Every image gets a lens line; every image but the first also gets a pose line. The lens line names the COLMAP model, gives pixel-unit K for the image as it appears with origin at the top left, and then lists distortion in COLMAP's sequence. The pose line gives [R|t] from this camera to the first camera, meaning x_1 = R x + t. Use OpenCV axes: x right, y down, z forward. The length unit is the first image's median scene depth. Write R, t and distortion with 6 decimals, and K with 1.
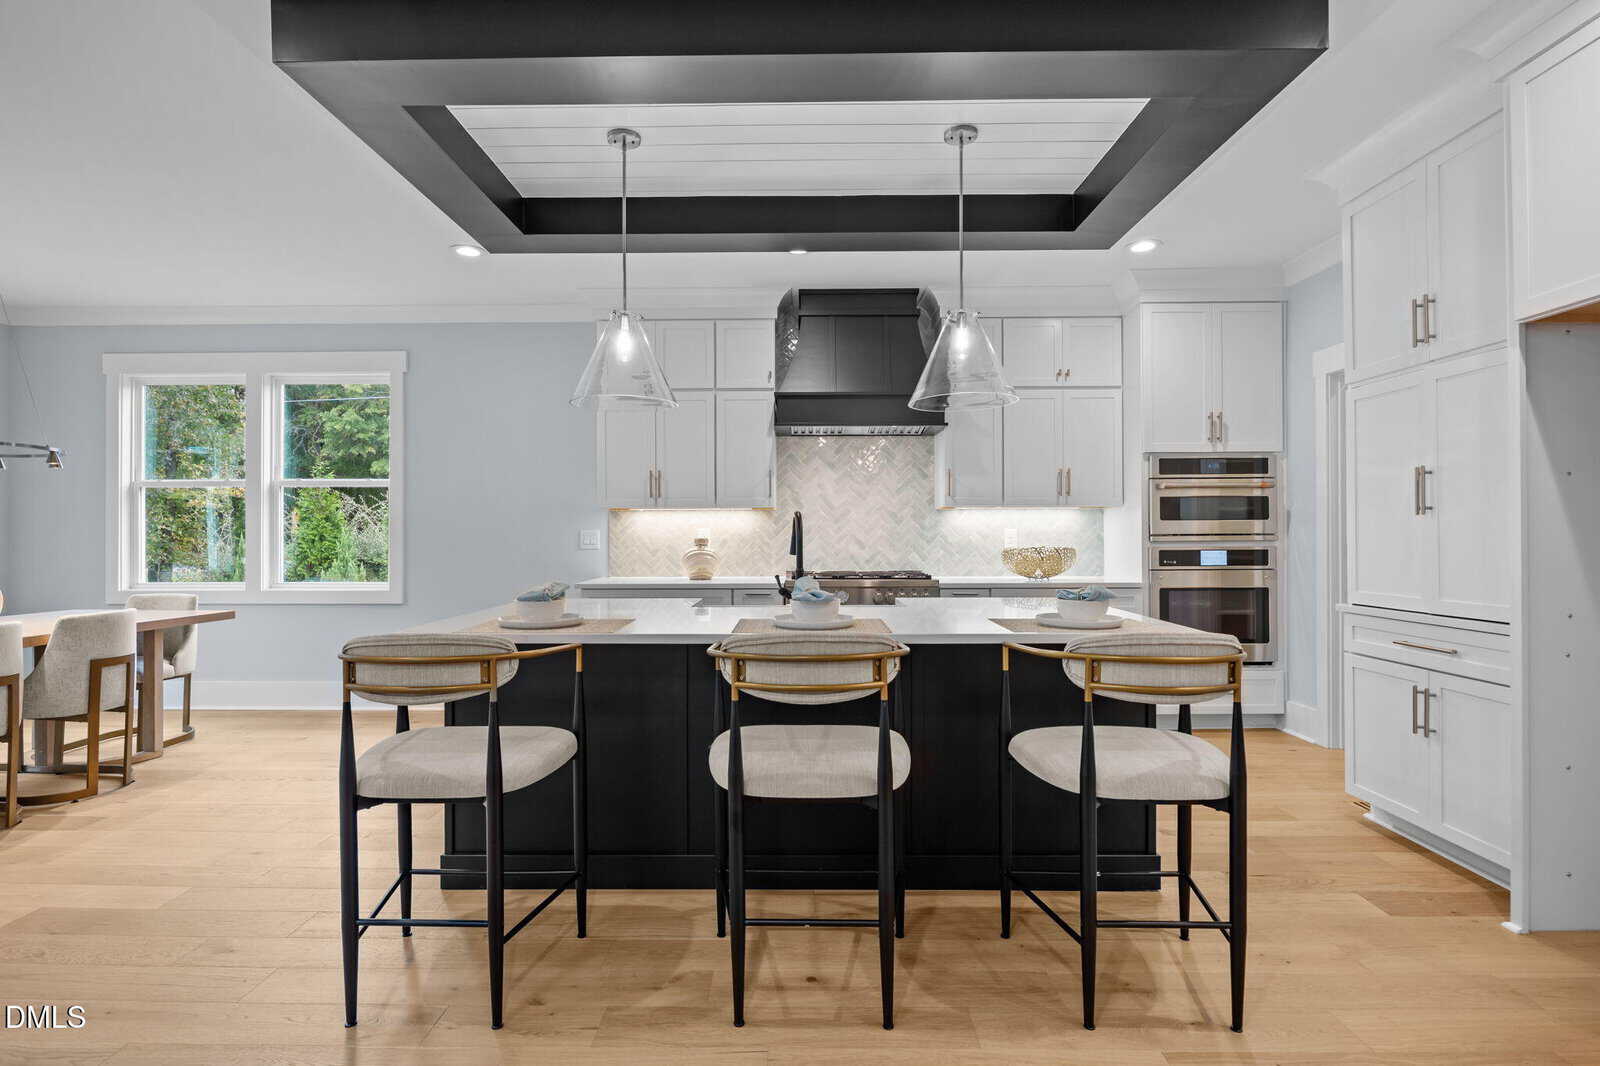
lens RADIAL K [[793.7, 0, 800.0], [0, 793.7, 533.0], [0, 0, 1]] dist [-0.011135, -0.000876]
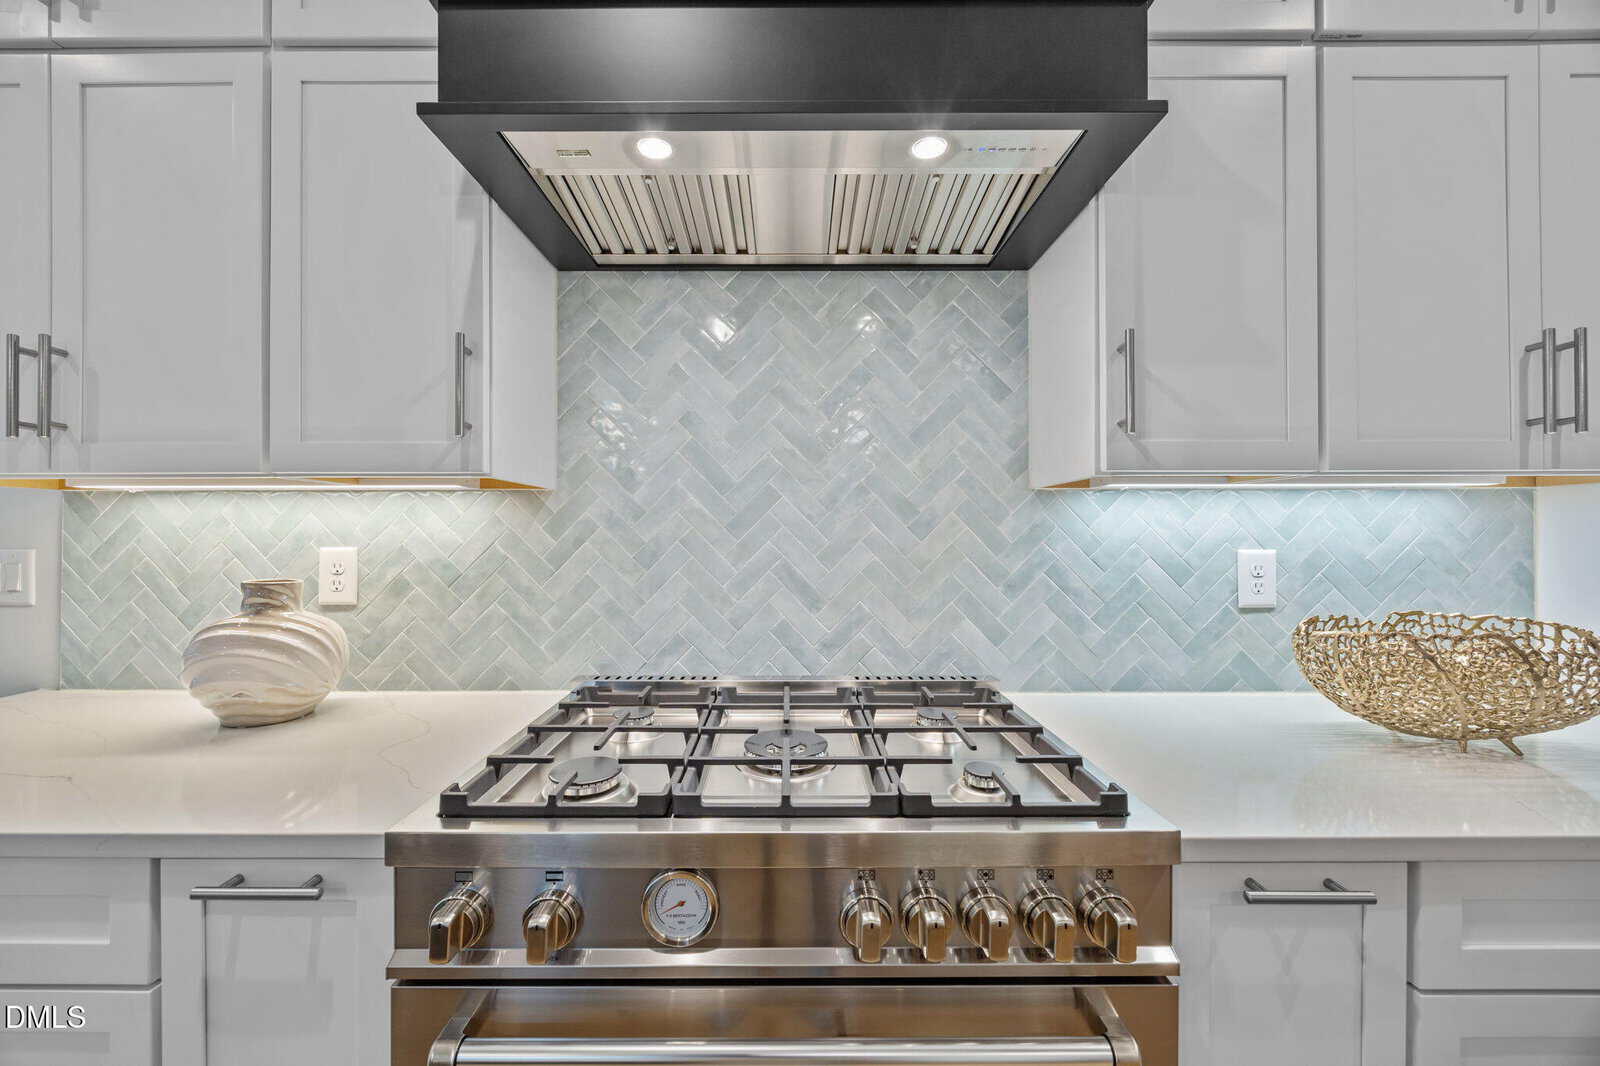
lens RADIAL K [[609.8, 0, 792.2], [0, 609.8, 533.4], [0, 0, 1]] dist [-0.001666, -0.000245]
pose [[0.999987, 0.003320, -0.003818, 0.076548], [-0.003308, 0.999989, 0.003222, -0.013238], [0.003829, -0.003210, 0.999988, 0.805386]]
